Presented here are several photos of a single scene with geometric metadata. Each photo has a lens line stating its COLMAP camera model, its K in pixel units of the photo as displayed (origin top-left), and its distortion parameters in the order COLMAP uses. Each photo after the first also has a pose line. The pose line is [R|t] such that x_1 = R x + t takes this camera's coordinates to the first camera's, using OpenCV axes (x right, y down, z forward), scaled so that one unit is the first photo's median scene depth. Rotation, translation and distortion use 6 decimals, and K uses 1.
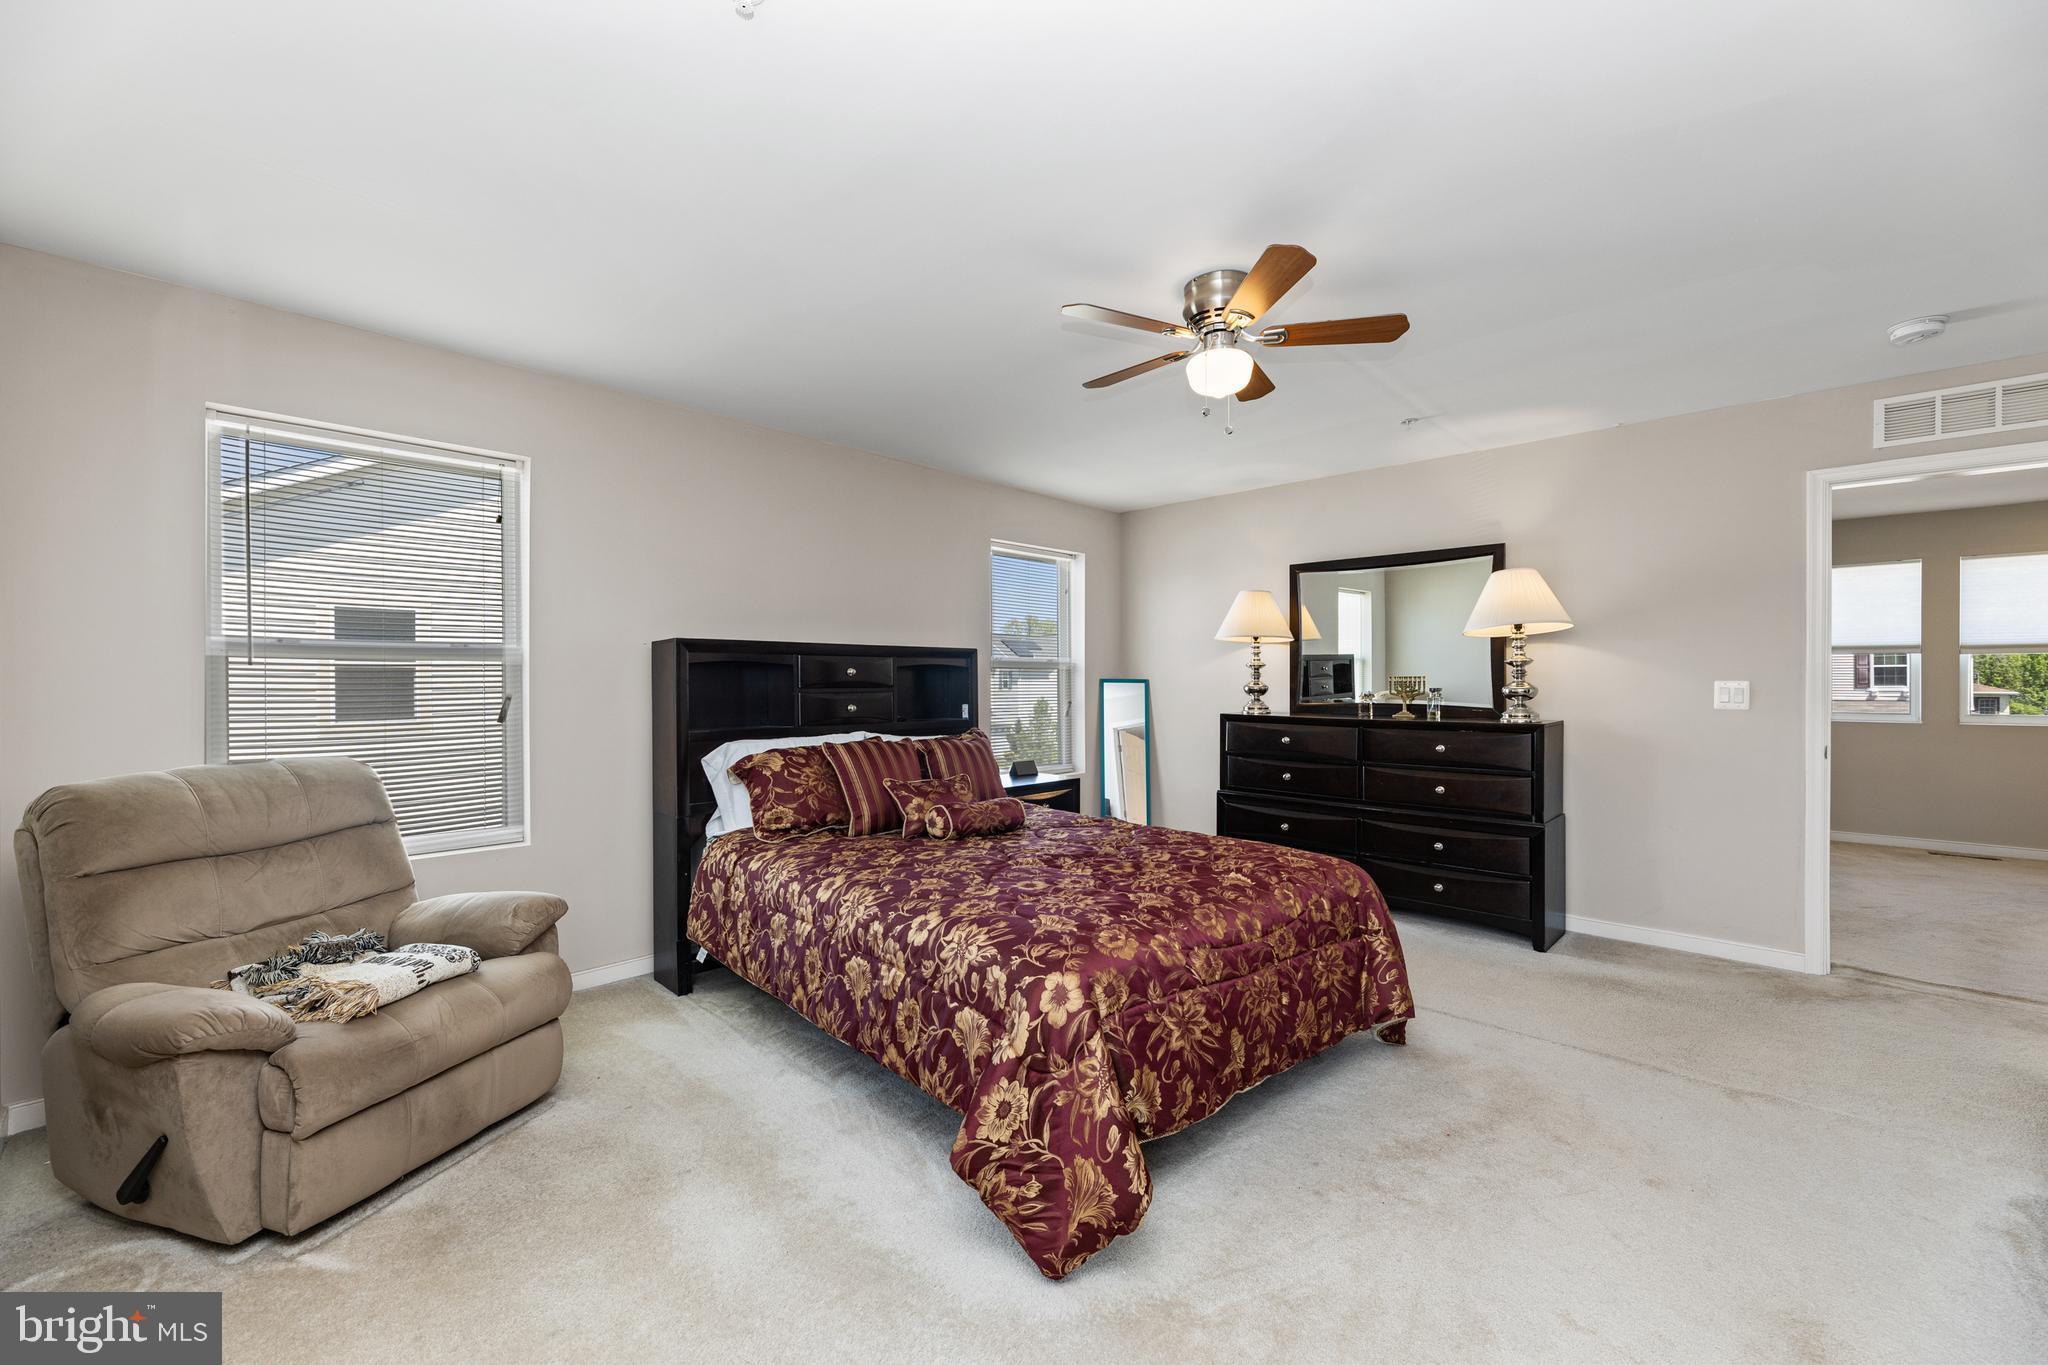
lens RADIAL K [[814.6, 0, 1024.0], [0, 814.6, 682.5], [0, 0, 1]] dist [0.006079, 0.000142]
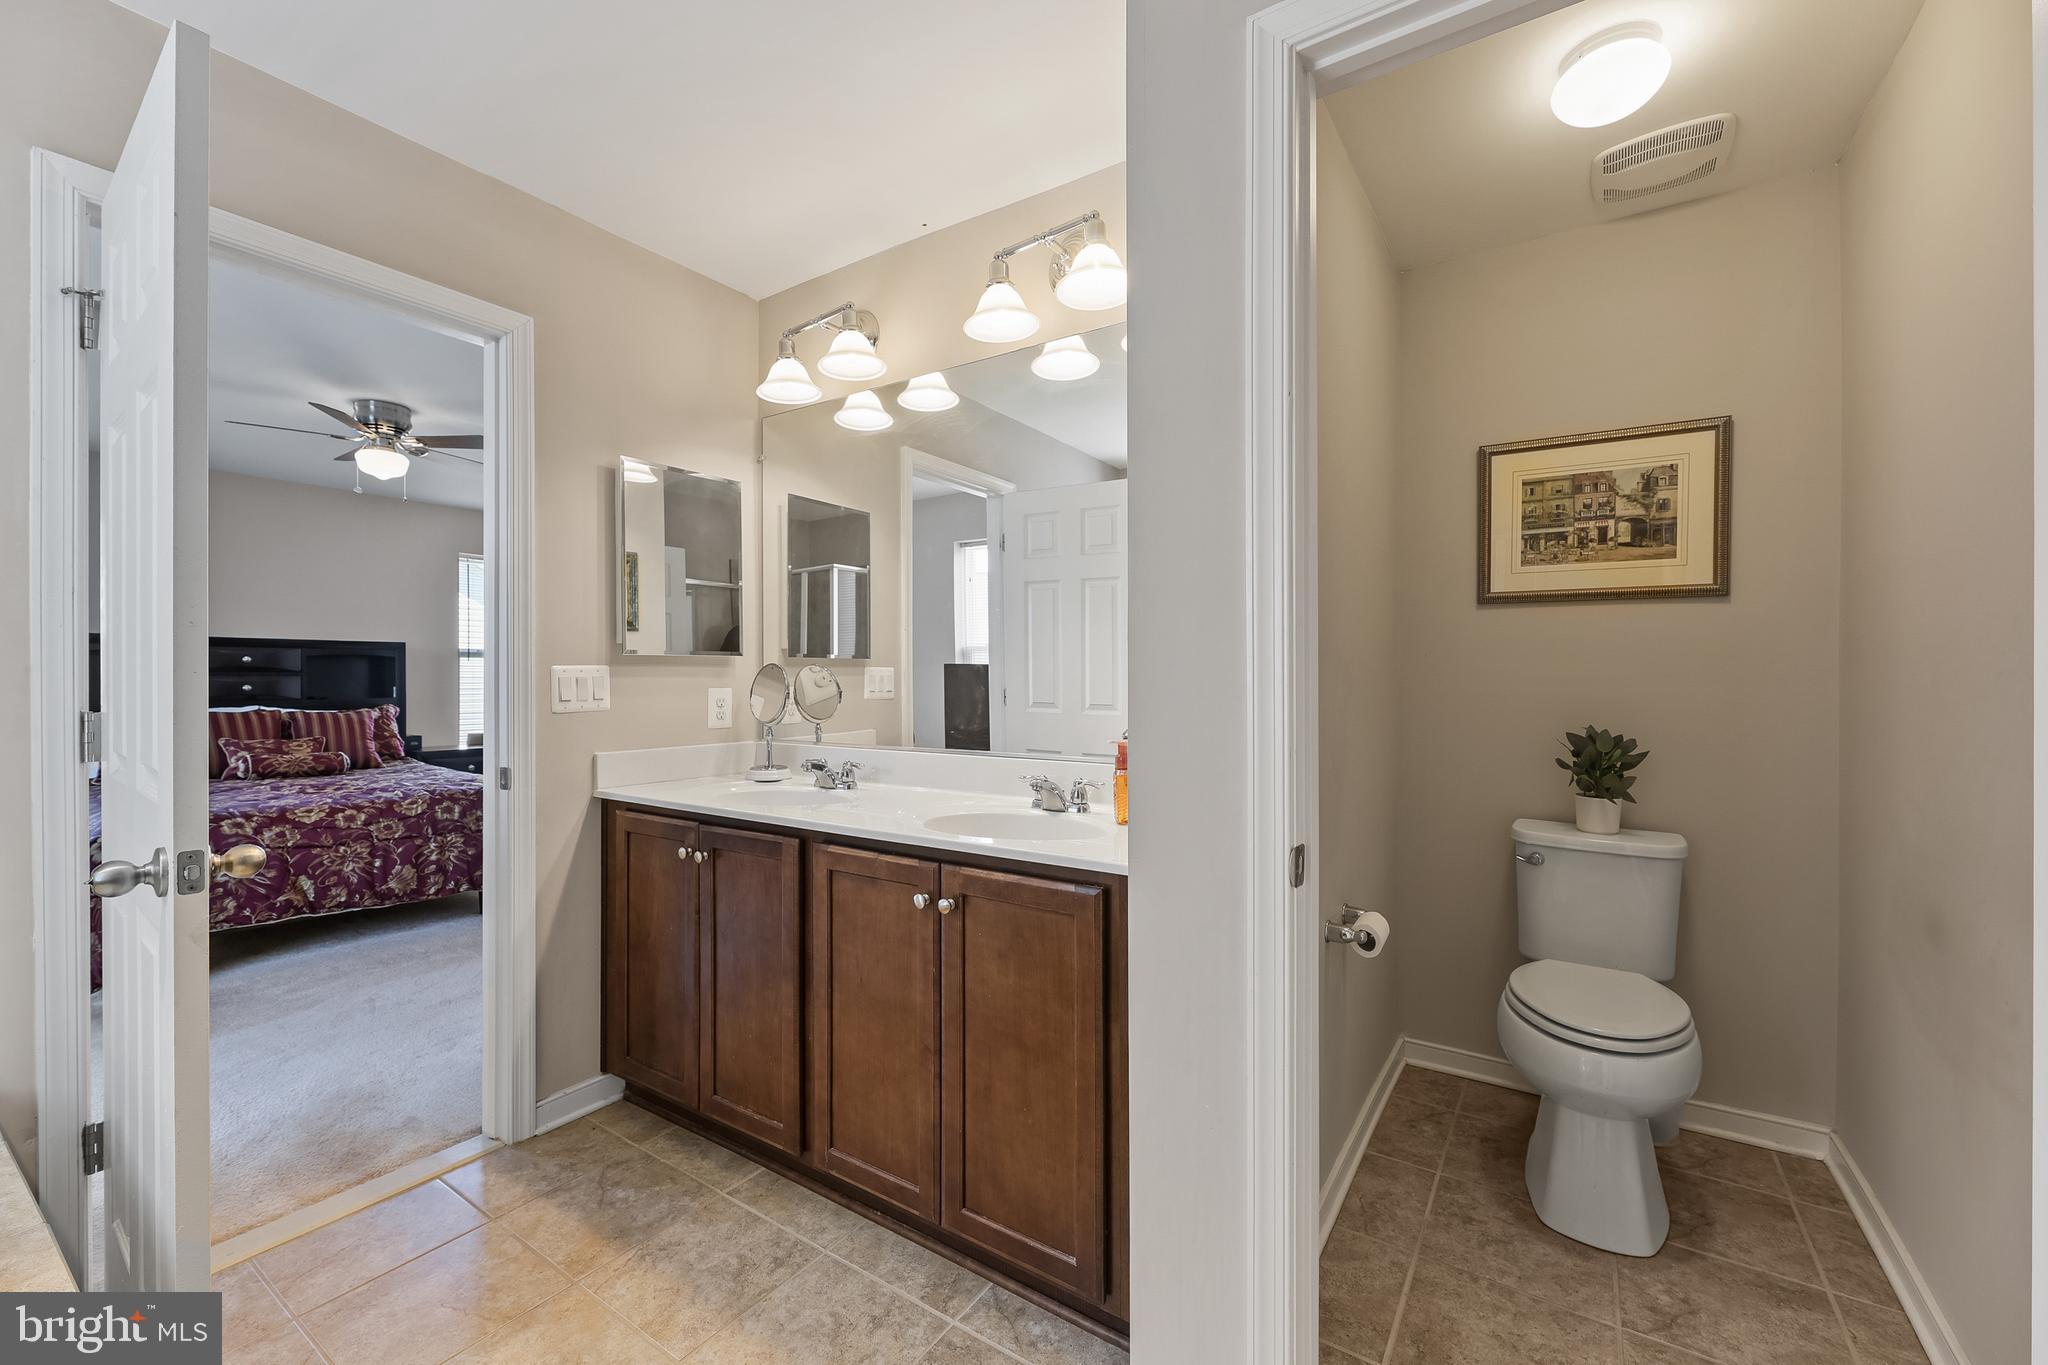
lens RADIAL K [[814.6, 0, 1024.0], [0, 814.6, 682.5], [0, 0, 1]] dist [0.006079, 0.000142]
pose [[0.985309, 0.006216, 0.170668, 0.810290], [-0.005213, 0.999966, -0.006319, 0.026226], [-0.170701, 0.005337, 0.985308, -0.492432]]
